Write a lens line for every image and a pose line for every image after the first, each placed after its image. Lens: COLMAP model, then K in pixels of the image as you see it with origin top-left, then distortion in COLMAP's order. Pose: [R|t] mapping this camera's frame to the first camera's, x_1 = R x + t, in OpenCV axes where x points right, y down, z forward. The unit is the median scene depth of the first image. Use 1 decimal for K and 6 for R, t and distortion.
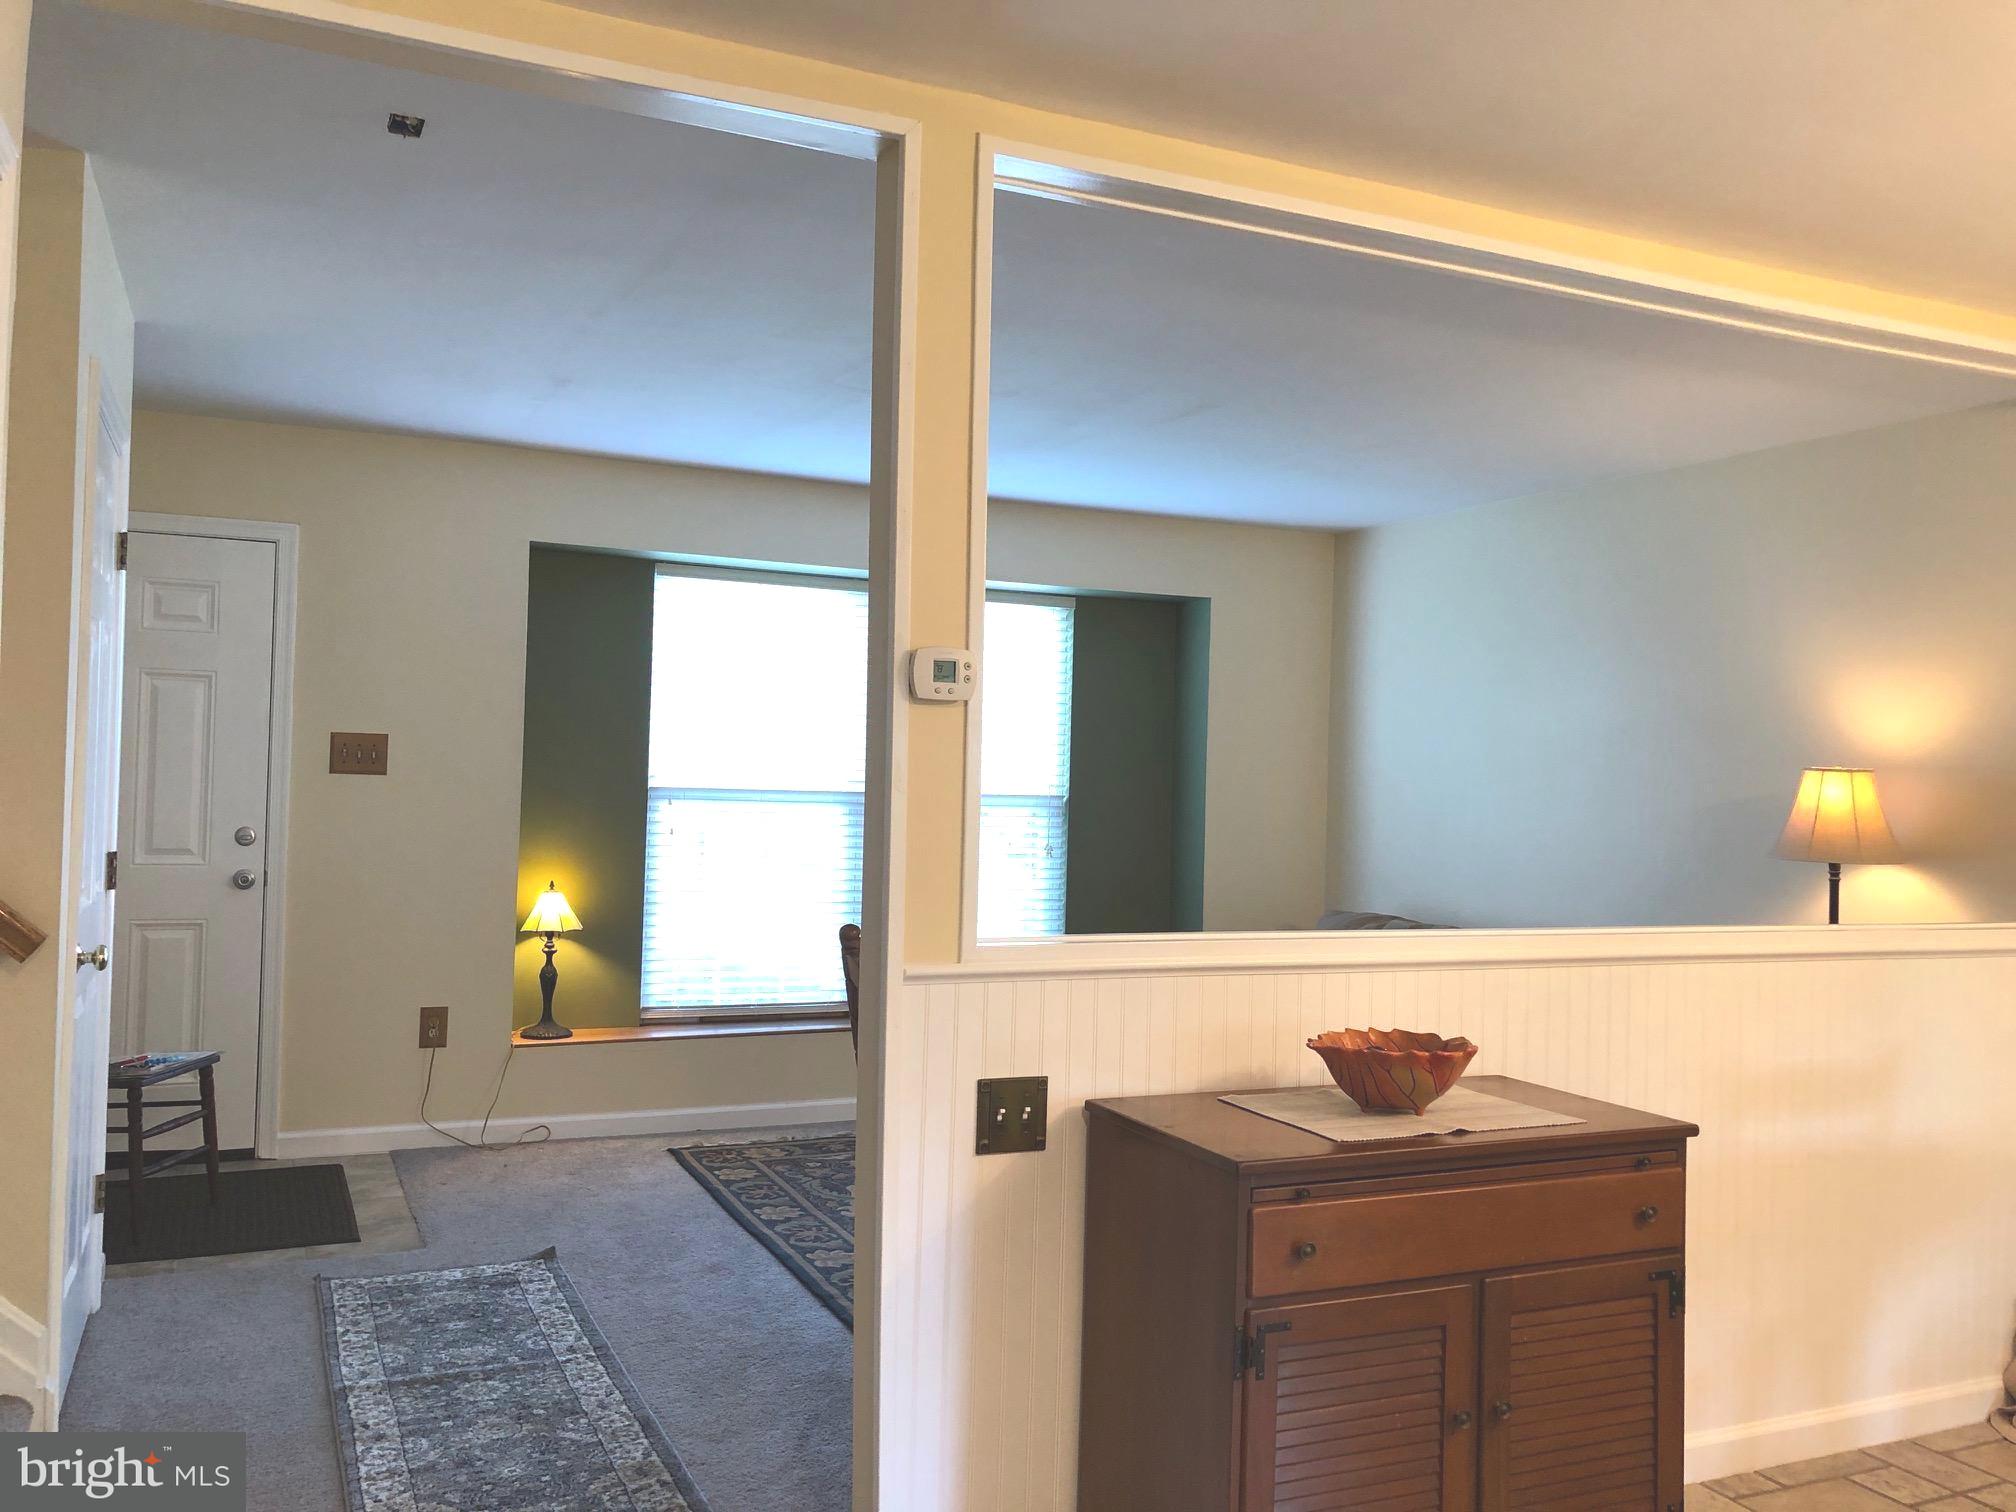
lens RADIAL K [[1659.6, 0, 1015.3], [0, 1659.6, 747.6], [0, 0, 1]] dist [0.068982, -0.090314]
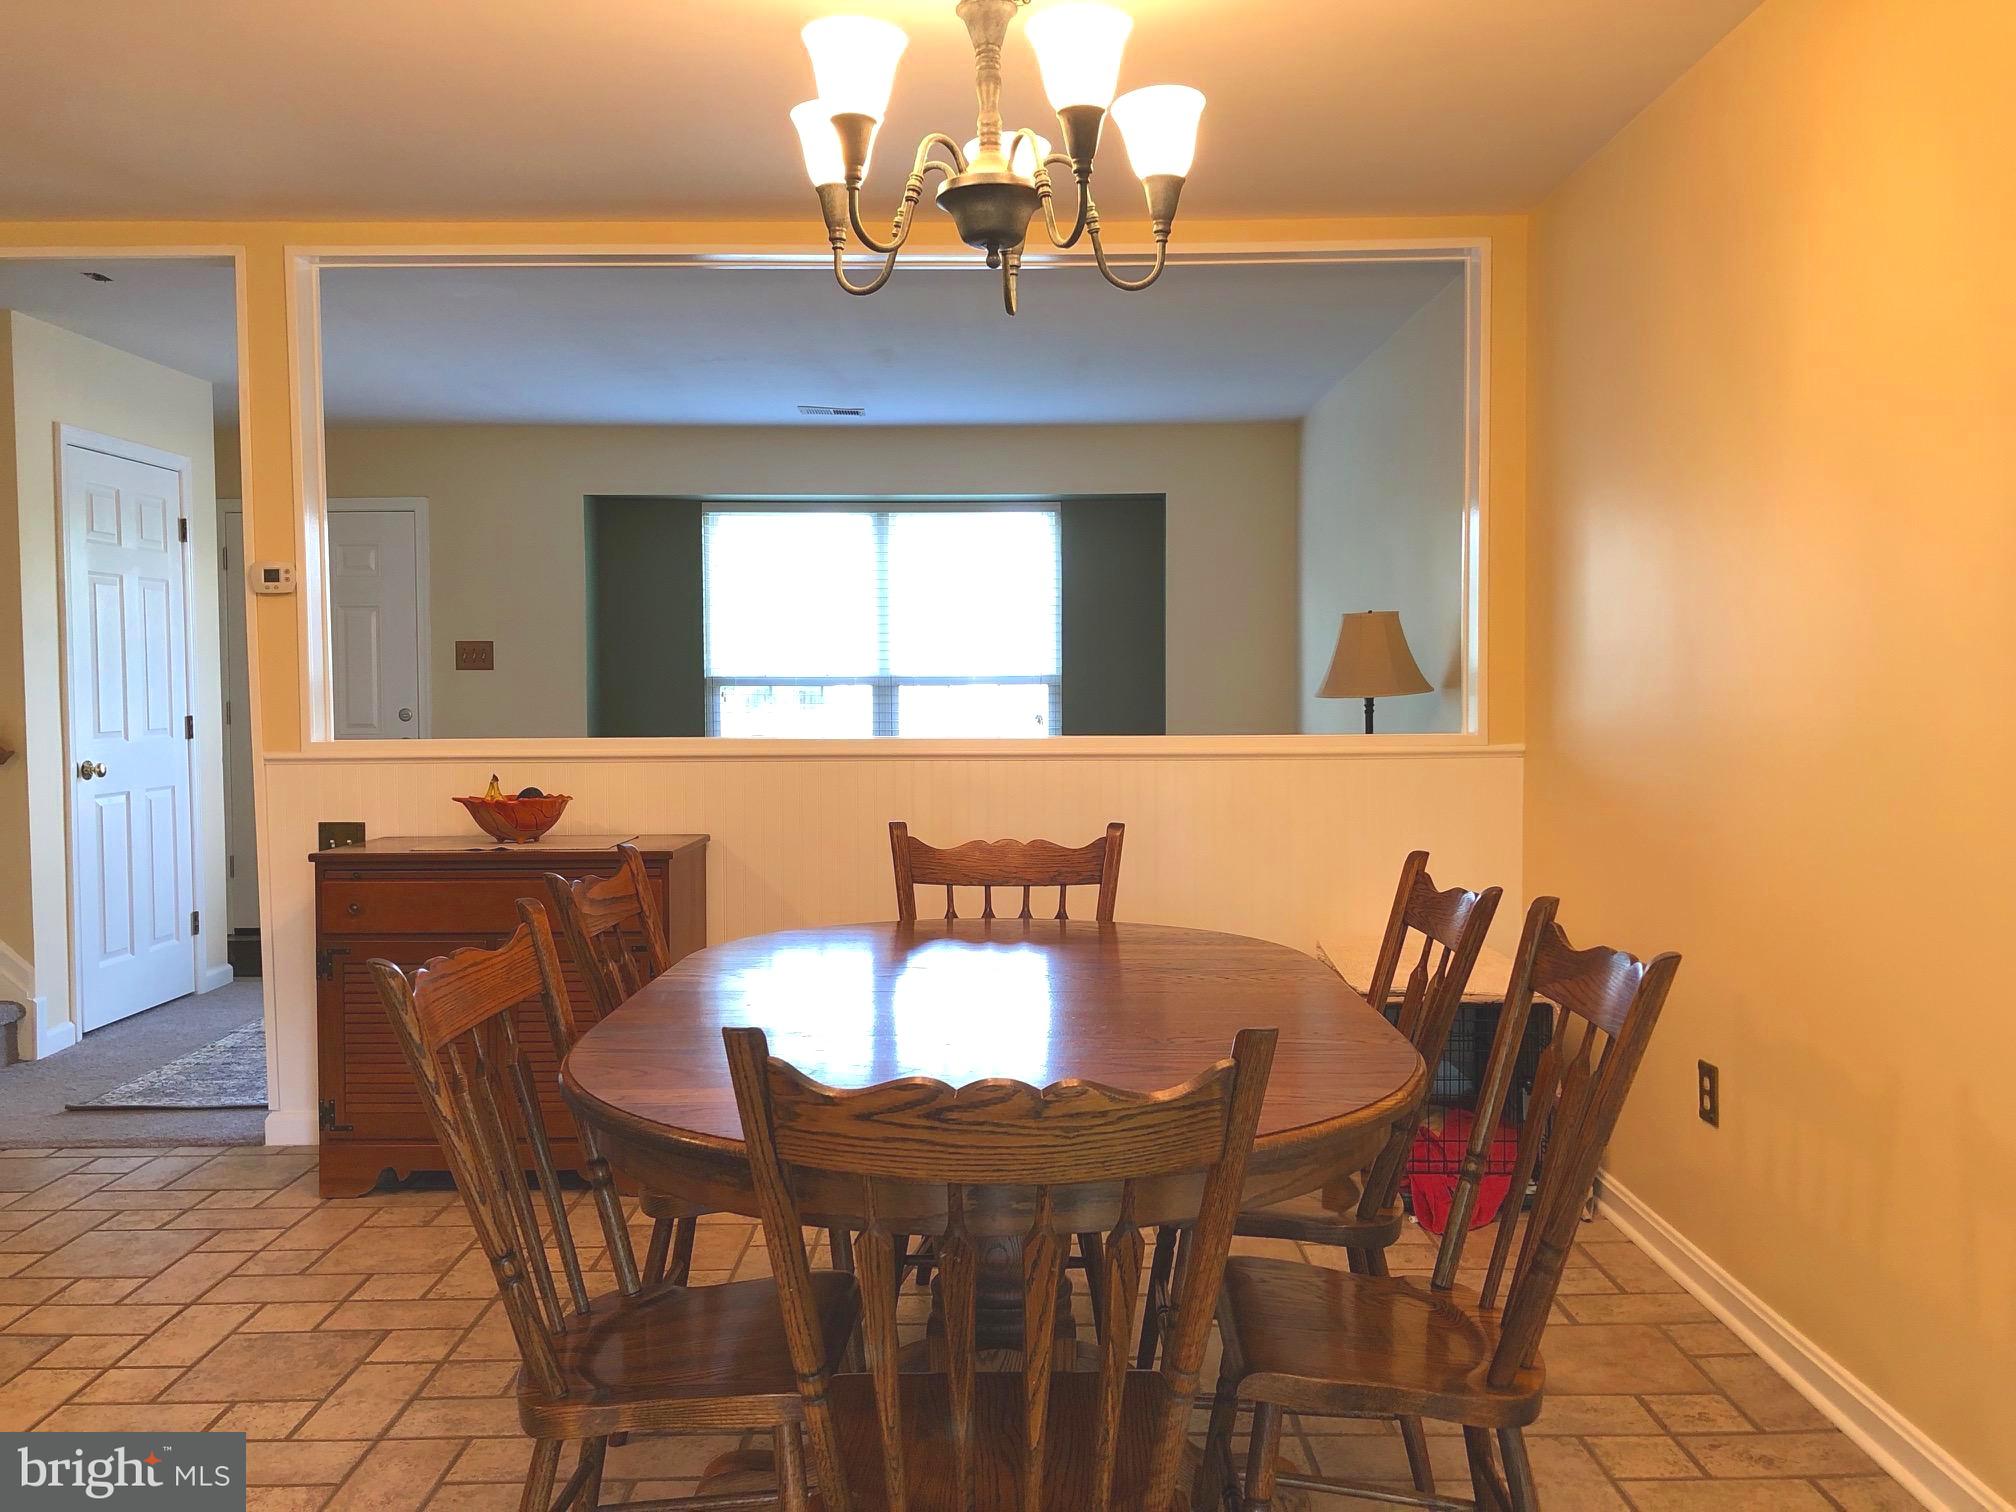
lens RADIAL K [[1659.6, 0, 1008.7], [0, 1659.6, 756.0], [0, 0, 1]] dist [0.068982, -0.090314]
pose [[0.904956, -0.013532, -0.425290, 0.641874], [0.037349, 0.998163, 0.047712, 0.039239], [0.423863, -0.059061, 0.903799, -0.102299]]
